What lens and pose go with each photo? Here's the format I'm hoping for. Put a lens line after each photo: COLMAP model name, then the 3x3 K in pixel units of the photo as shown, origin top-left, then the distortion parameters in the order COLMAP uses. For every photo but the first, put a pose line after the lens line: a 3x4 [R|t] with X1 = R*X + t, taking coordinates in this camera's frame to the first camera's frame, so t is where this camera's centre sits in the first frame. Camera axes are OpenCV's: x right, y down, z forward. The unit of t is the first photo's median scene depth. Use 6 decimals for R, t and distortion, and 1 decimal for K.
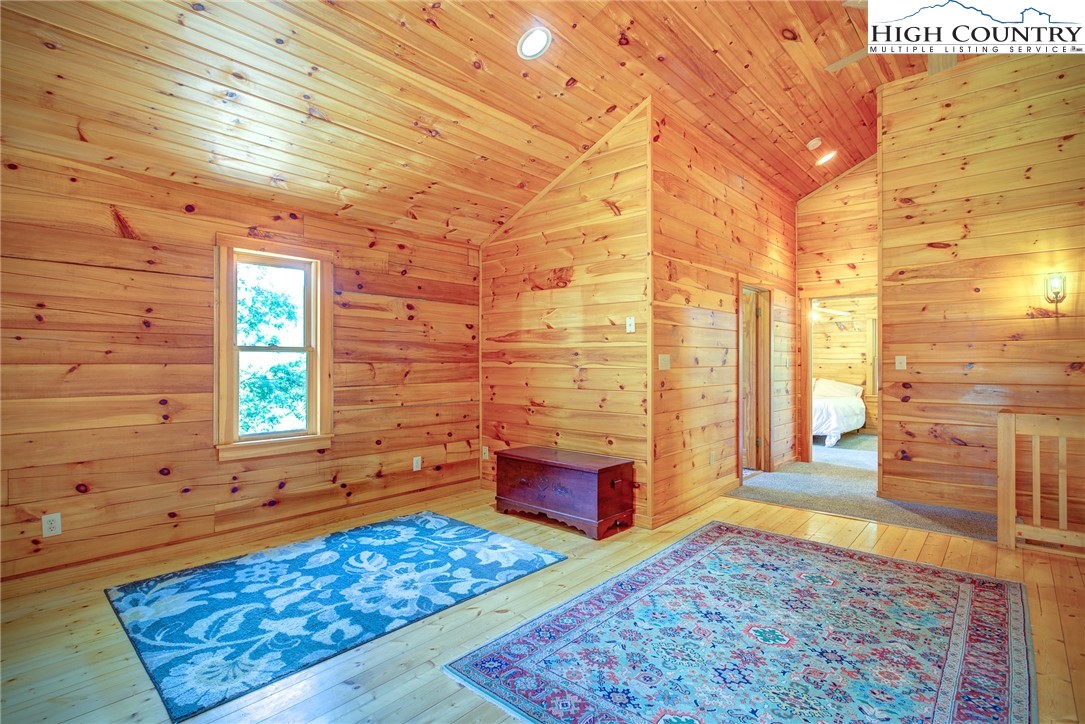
lens RADIAL K [[558.1, 0, 542.5], [0, 558.1, 362.0], [0, 0, 1]] dist [-0.010113, 0.000820]
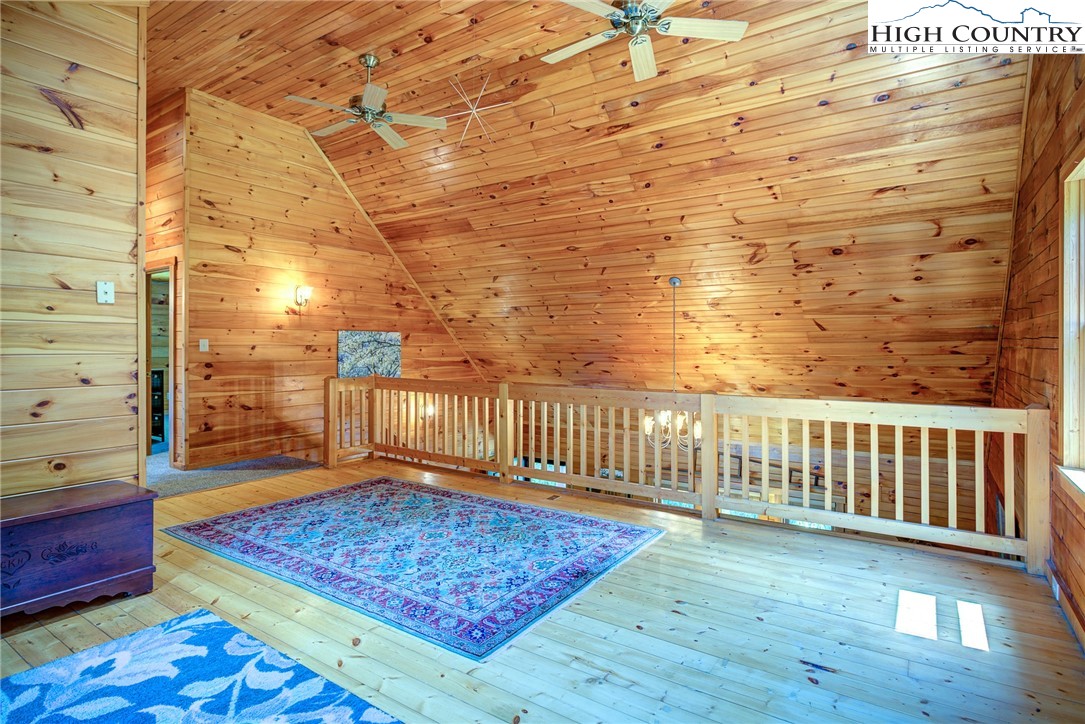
lens RADIAL K [[536.8, 0, 531.7], [0, 536.8, 344.2], [0, 0, 1]] dist [-0.001016, -0.000061]
pose [[-0.123234, 0.001937, 0.992376, -0.705698], [-0.003003, 0.999993, -0.002325, -0.000504], [-0.992373, -0.003266, -0.123227, 0.650512]]
